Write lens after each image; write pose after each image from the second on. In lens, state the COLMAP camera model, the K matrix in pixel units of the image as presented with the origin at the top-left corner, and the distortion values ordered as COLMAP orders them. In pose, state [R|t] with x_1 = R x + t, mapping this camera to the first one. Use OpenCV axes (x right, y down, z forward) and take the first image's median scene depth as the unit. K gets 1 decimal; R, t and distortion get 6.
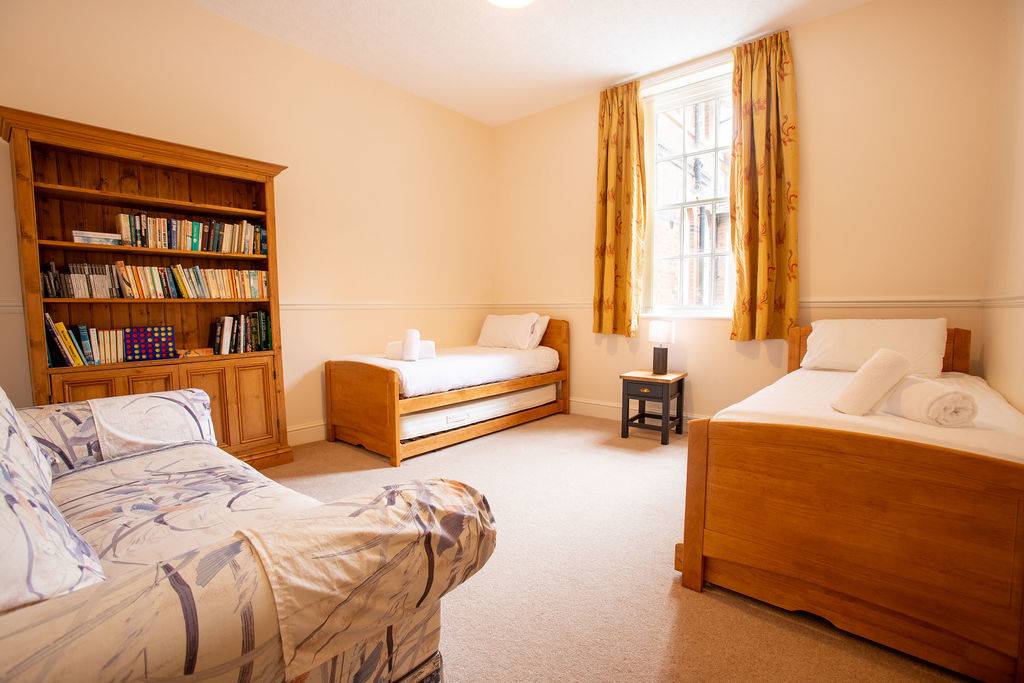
lens RADIAL K [[469.1, 0, 501.0], [0, 469.1, 341.9], [0, 0, 1]] dist [-0.054128, 0.000762]
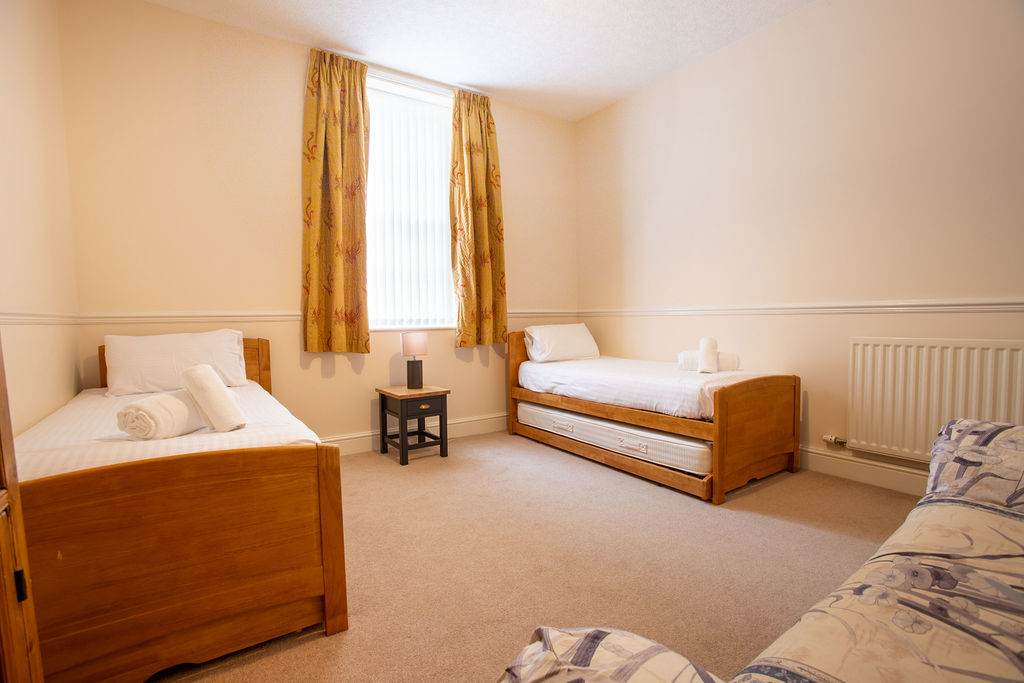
lens RADIAL K [[469.1, 0, 501.0], [0, 469.1, 341.9], [0, 0, 1]] dist [-0.054128, 0.000762]
pose [[0.253213, -0.042609, 0.966472, -0.585643], [0.086402, 0.996033, 0.021275, -0.033790], [-0.963544, 0.078118, 0.255890, 0.634914]]
